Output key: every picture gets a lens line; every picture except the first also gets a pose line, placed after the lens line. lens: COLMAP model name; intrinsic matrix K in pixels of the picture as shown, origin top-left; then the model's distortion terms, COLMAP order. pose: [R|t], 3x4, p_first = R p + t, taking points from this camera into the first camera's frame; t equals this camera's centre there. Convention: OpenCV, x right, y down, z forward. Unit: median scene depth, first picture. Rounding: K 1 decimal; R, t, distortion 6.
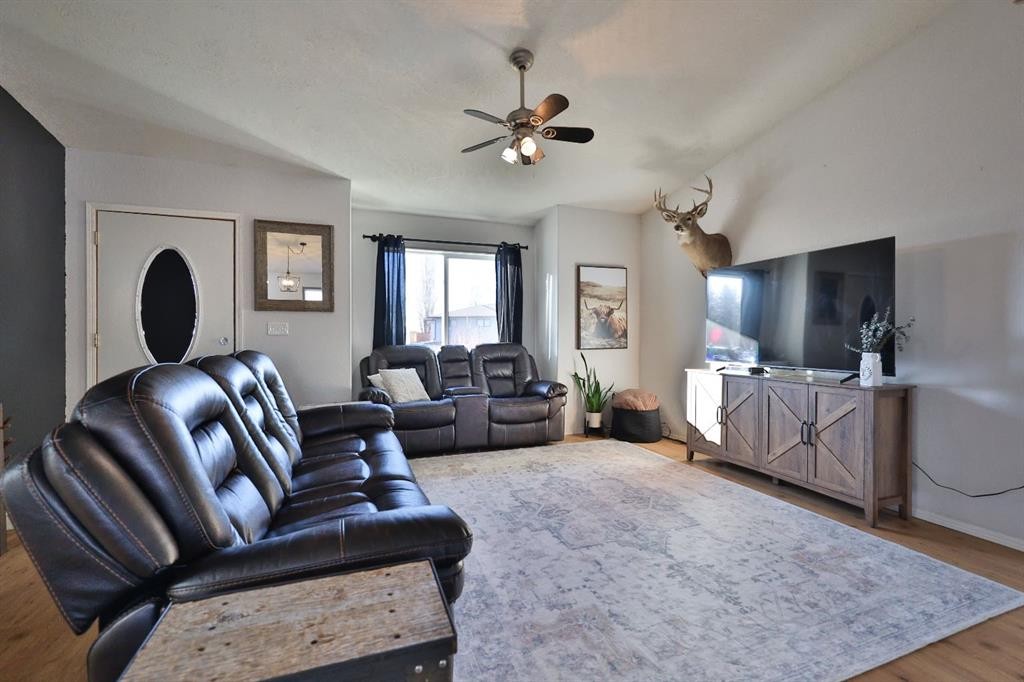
lens RADIAL K [[441.2, 0, 504.9], [0, 441.2, 332.7], [0, 0, 1]] dist [0.000027, 0.000126]
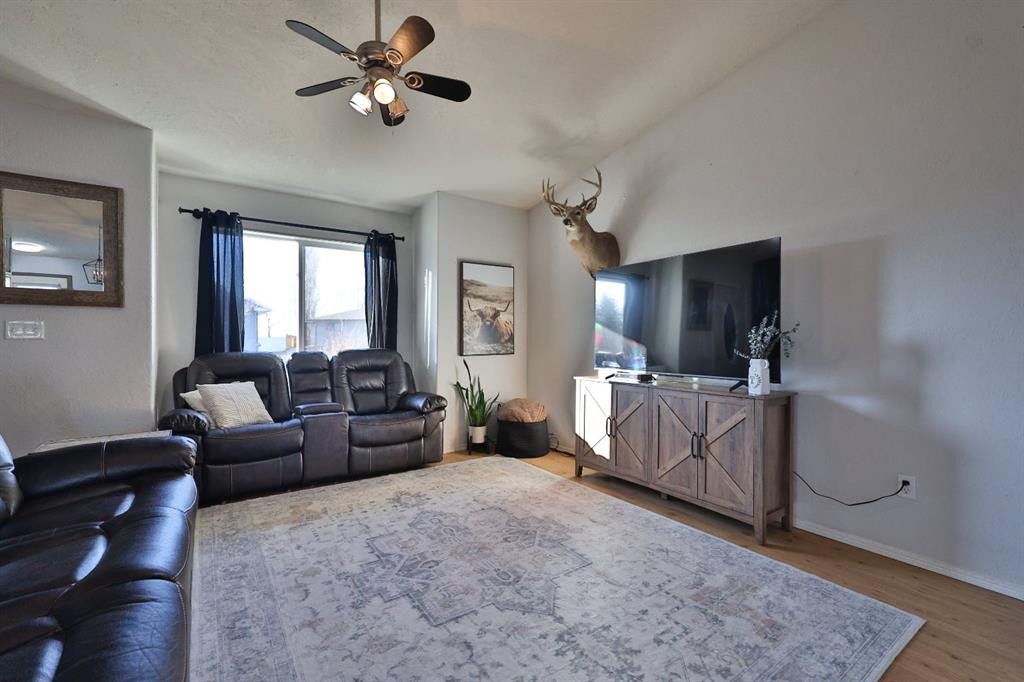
lens RADIAL K [[441.2, 0, 509.2], [0, 441.2, 338.2], [0, 0, 1]] dist [0.000027, 0.000126]
pose [[0.968731, 0.001977, 0.248106, 0.057098], [-0.002663, 0.999994, 0.002427, 0.000054], [-0.248099, -0.003012, 0.968730, 0.162828]]
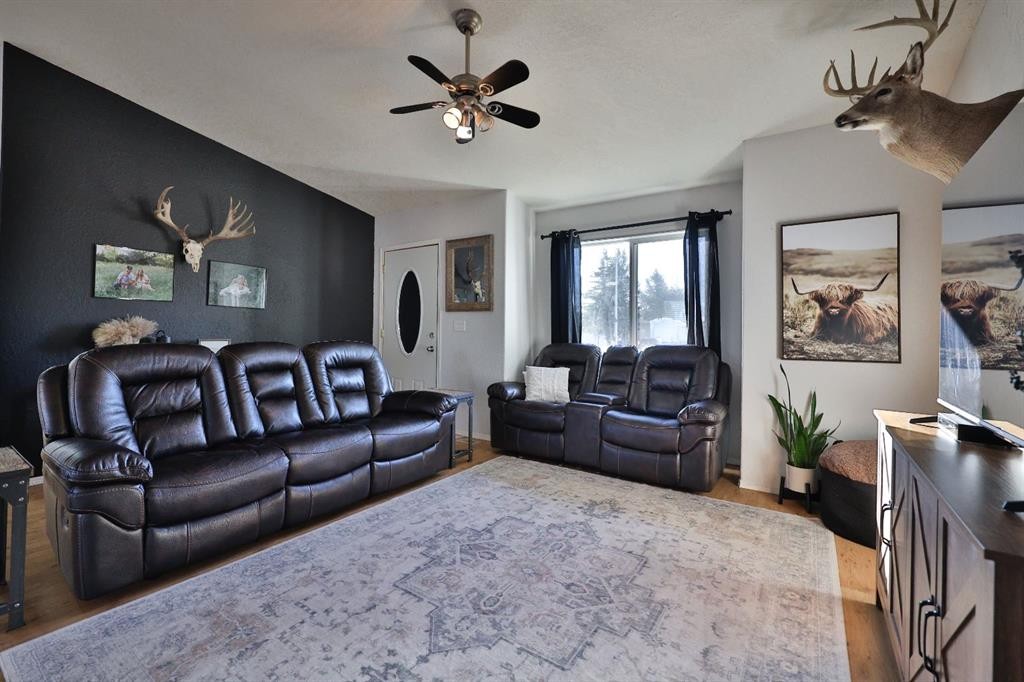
lens RADIAL K [[441.2, 0, 499.7], [0, 441.2, 322.0], [0, 0, 1]] dist [0.000027, 0.000126]
pose [[0.573177, -0.009190, -0.819380, 0.638050], [-0.010528, 0.999772, -0.018578, 0.001533], [0.819364, 0.019275, 0.572949, 0.446201]]
